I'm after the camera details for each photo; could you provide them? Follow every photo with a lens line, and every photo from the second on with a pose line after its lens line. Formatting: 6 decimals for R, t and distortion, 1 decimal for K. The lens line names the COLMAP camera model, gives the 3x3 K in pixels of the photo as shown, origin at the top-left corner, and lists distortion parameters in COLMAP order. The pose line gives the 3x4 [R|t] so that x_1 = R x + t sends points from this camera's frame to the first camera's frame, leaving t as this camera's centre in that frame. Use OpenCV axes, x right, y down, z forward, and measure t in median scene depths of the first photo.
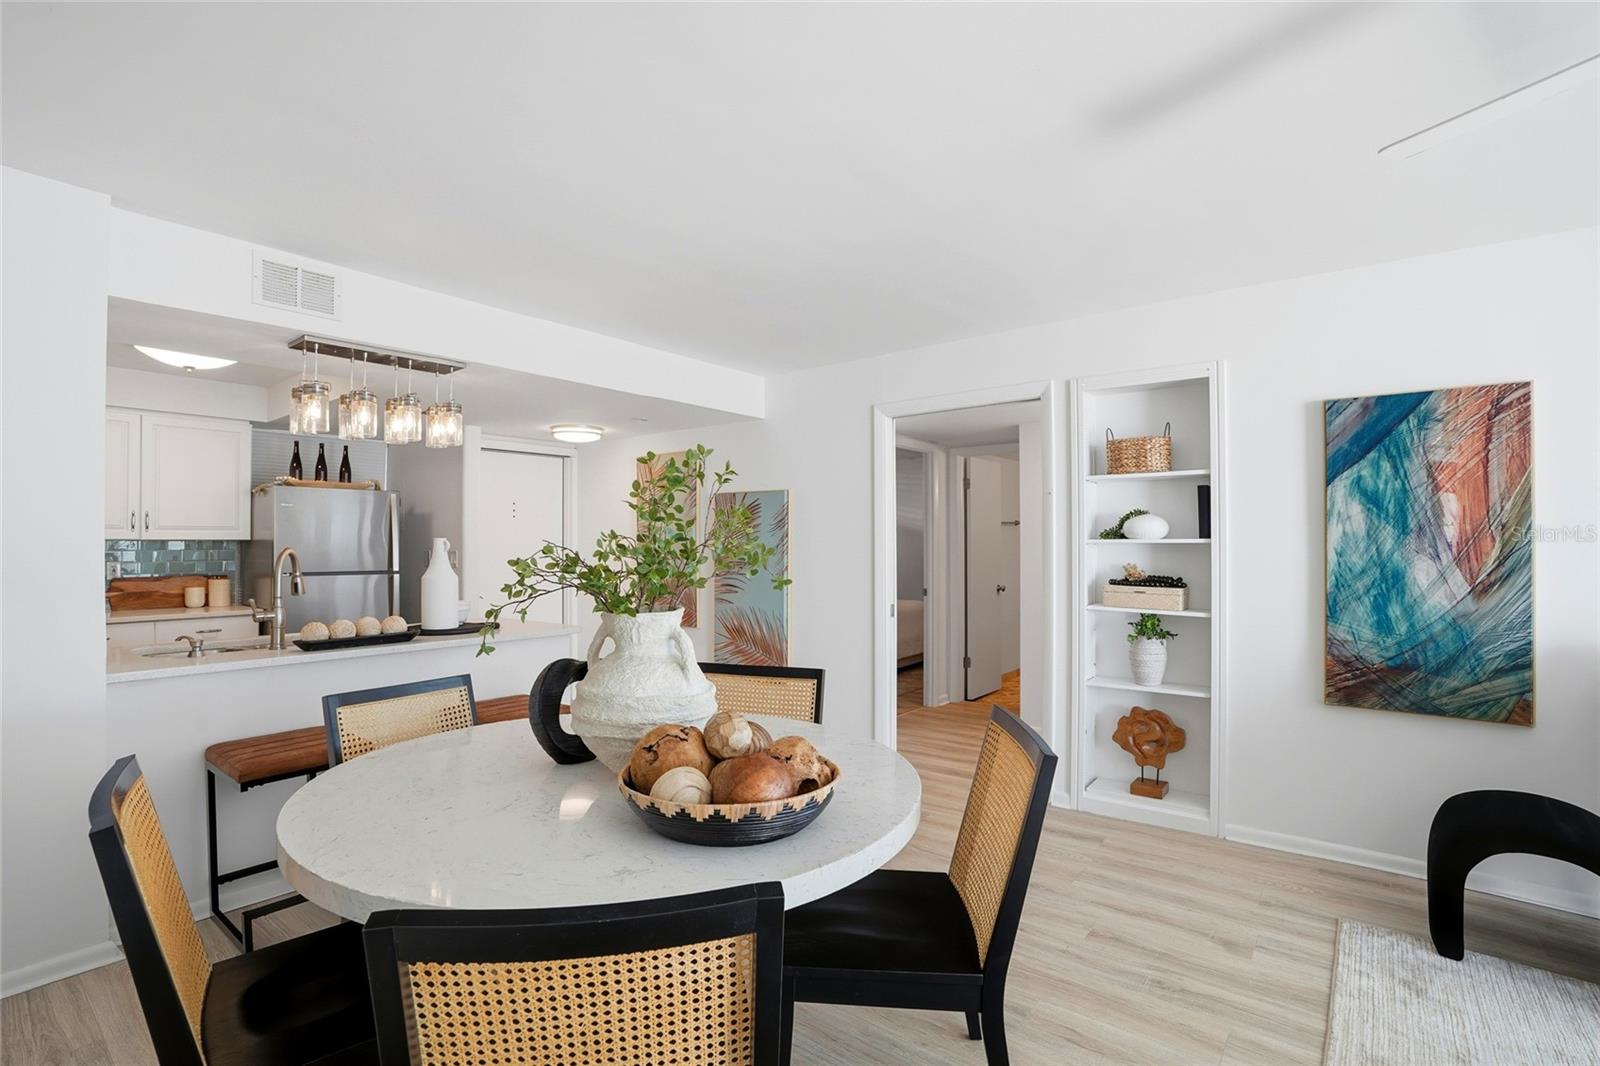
lens RADIAL K [[741.7, 0, 800.0], [0, 741.7, 533.0], [0, 0, 1]] dist [-0.063970, 0.021146]
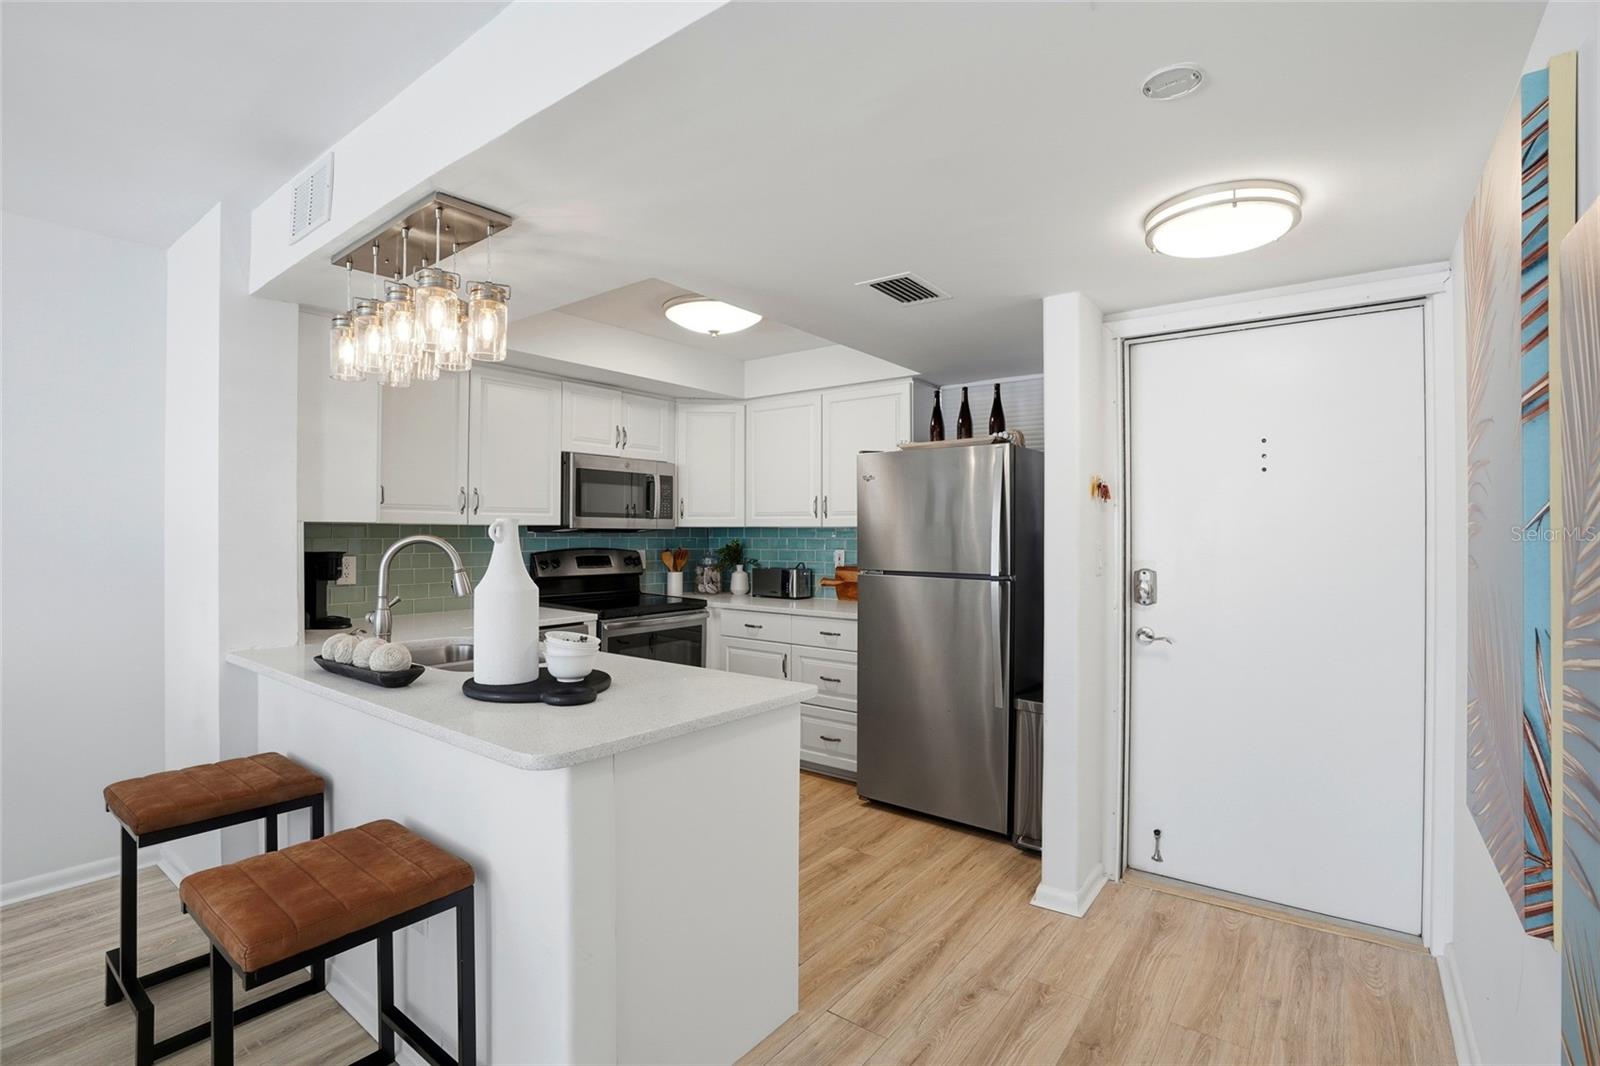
lens RADIAL K [[746.9, 0, 797.3], [0, 746.9, 530.0], [0, 0, 1]] dist [-0.074926, 0.029507]
pose [[0.019634, -0.001825, -0.999806, 0.096248], [0.011819, 0.999929, -0.001593, 0.023394], [0.999737, -0.011785, 0.019654, 1.510057]]
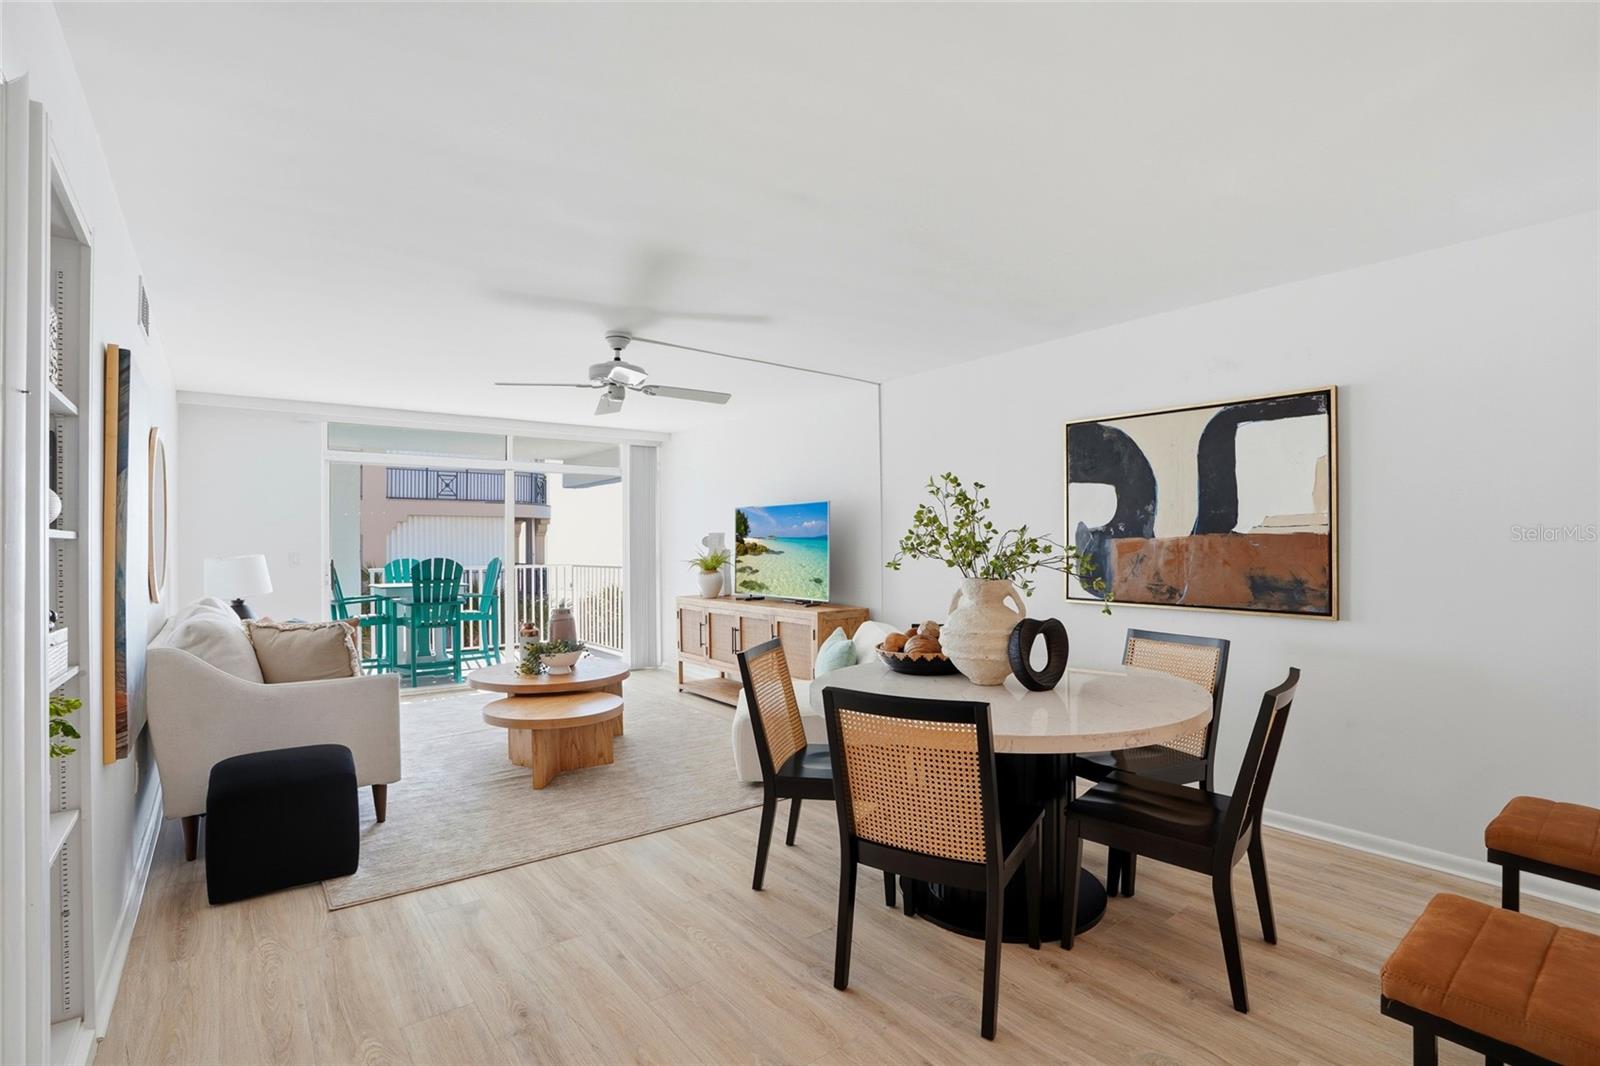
lens RADIAL K [[755.2, 0, 795.7], [0, 755.2, 536.4], [0, 0, 1]] dist [-0.075491, 0.030912]
pose [[-0.972314, 0.010309, 0.233449, -0.123275], [0.005032, 0.999718, -0.023188, 0.032019], [-0.233622, -0.021371, -0.972093, 1.676708]]
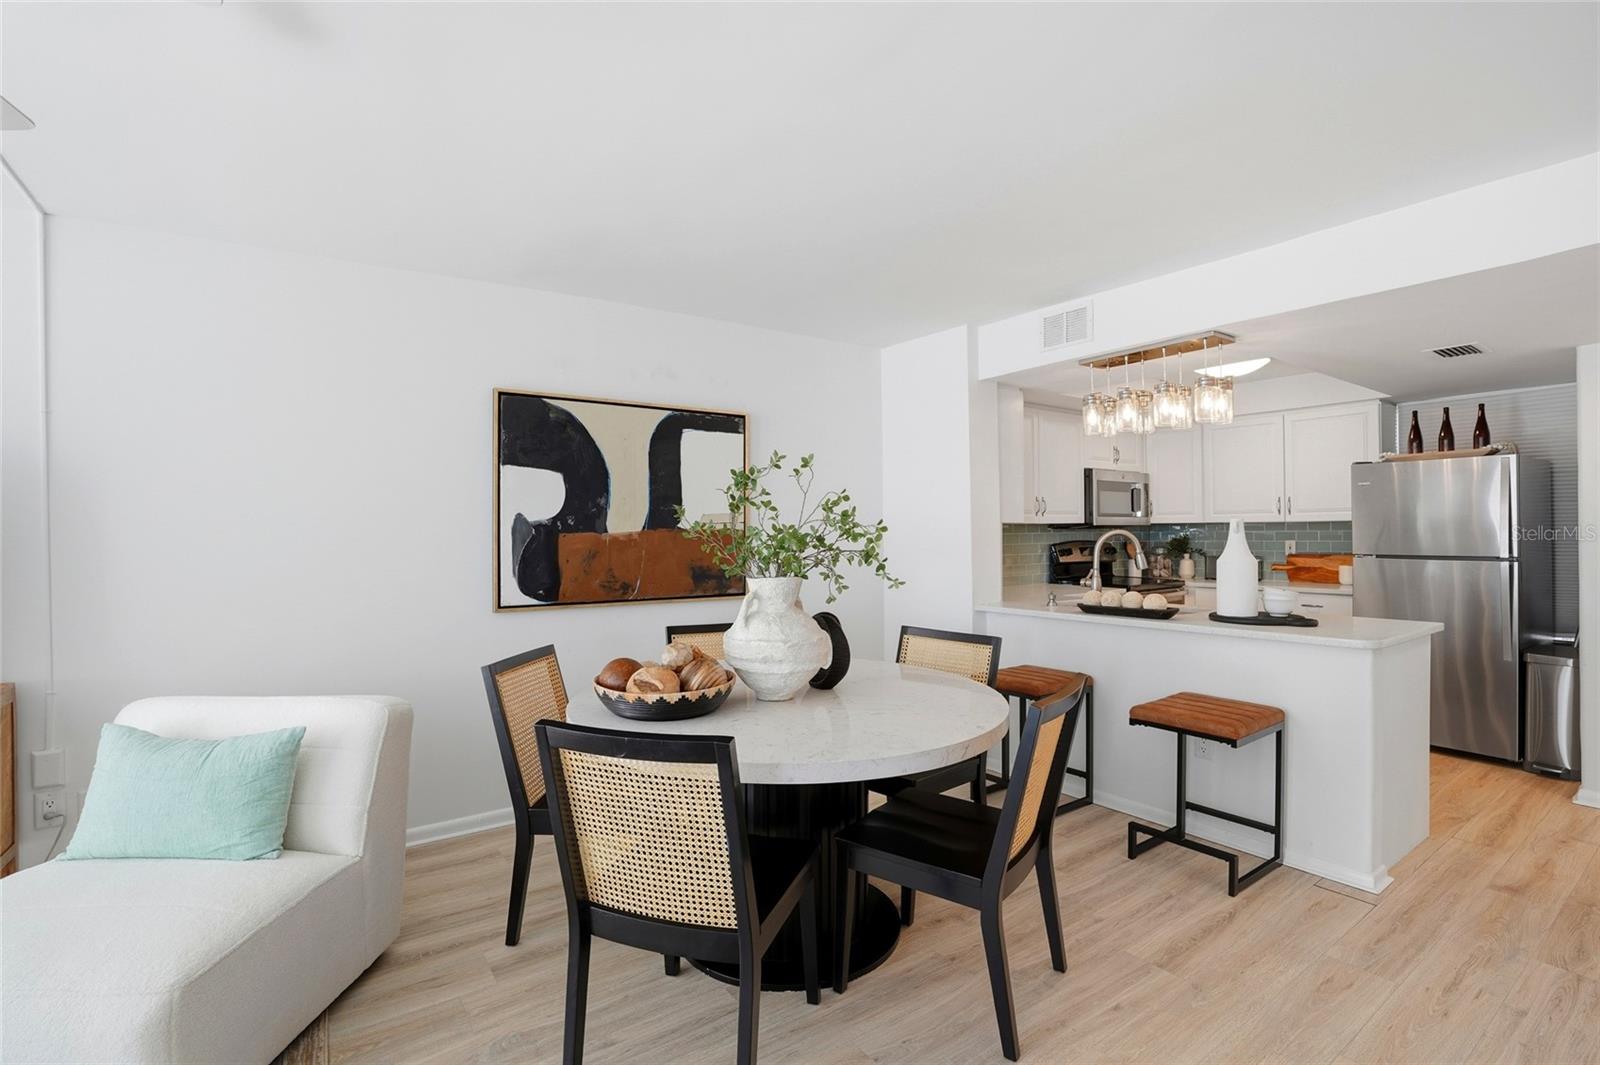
lens RADIAL K [[752.9, 0, 798.0], [0, 752.9, 529.6], [0, 0, 1]] dist [-0.058318, 0.022395]
pose [[-0.270661, 0.002095, -0.962673, 0.713868], [0.023007, 0.999726, -0.004293, 0.014685], [0.962400, -0.023310, -0.270635, 0.892105]]
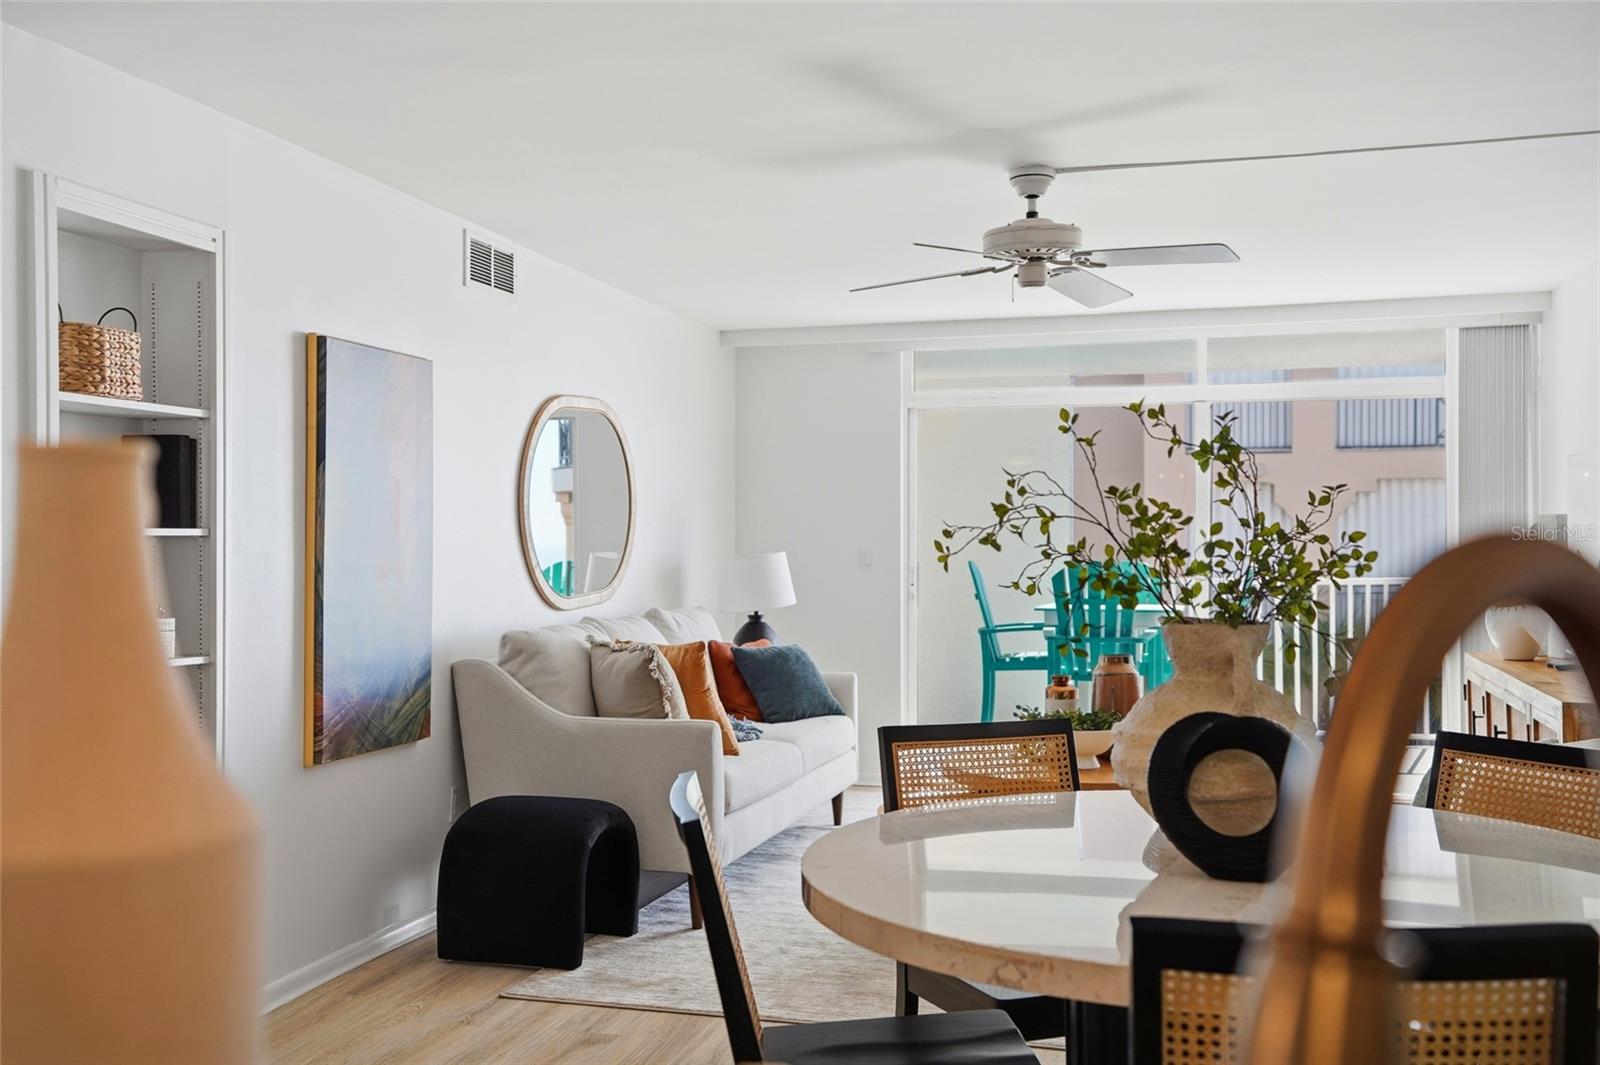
lens RADIAL K [[1529.5, 0, 795.7], [0, 1529.5, 527.5], [0, 0, 1]] dist [0.074538, 0.015658]
pose [[-0.385940, 0.010669, 0.922462, -0.912891], [-0.009014, 0.999842, -0.015335, 0.025712], [-0.922480, -0.014233, -0.385783, 1.239305]]
